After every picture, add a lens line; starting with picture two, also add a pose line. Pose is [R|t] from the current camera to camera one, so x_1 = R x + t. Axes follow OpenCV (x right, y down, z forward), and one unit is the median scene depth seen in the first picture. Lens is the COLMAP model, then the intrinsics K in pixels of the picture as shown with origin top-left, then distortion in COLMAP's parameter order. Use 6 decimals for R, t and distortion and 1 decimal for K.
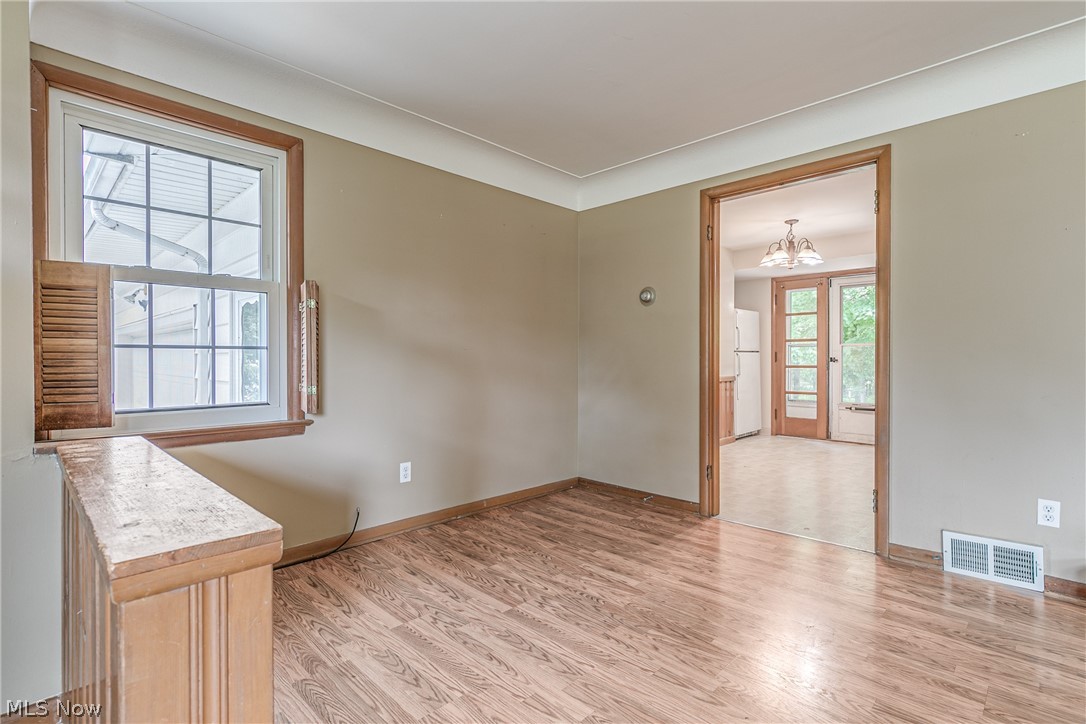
lens RADIAL K [[517.6, 0, 543.0], [0, 517.6, 362.0], [0, 0, 1]] dist [0.003033, 0.000198]
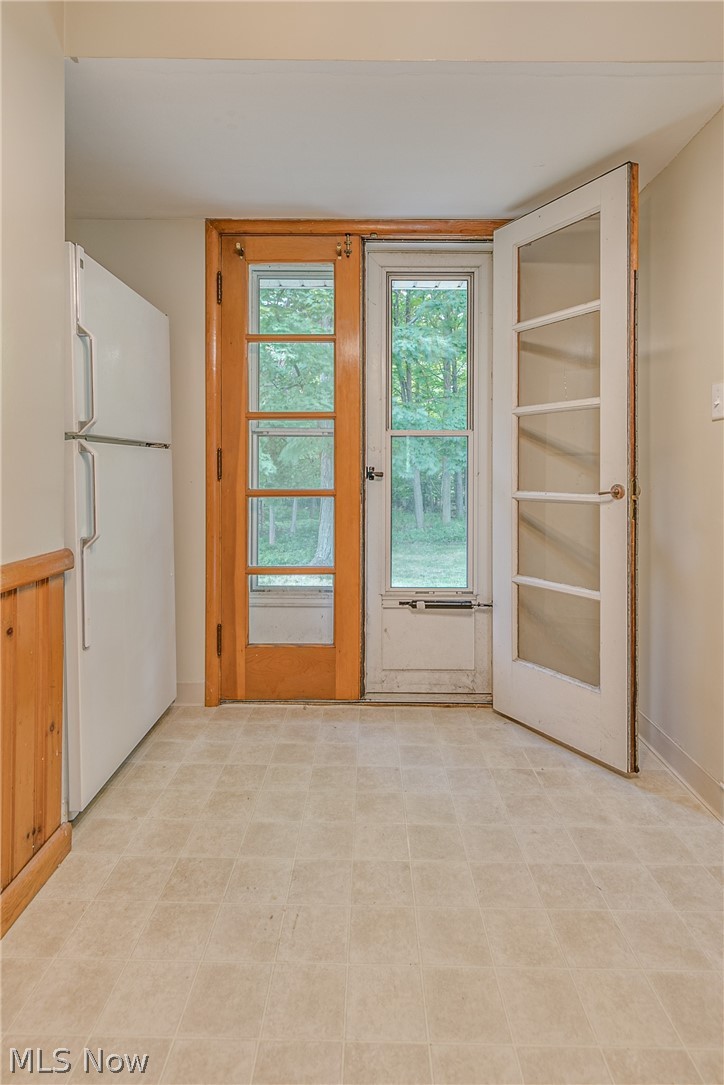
lens RADIAL K [[491.7, 0, 359.5], [0, 491.7, 484.9], [0, 0, 1]] dist [0.016714, -0.000924]
pose [[0.714148, 0.003728, 0.699985, 0.300932], [0.006532, 0.999907, -0.011989, 0.007514], [-0.699965, 0.013134, 0.714057, 0.730348]]
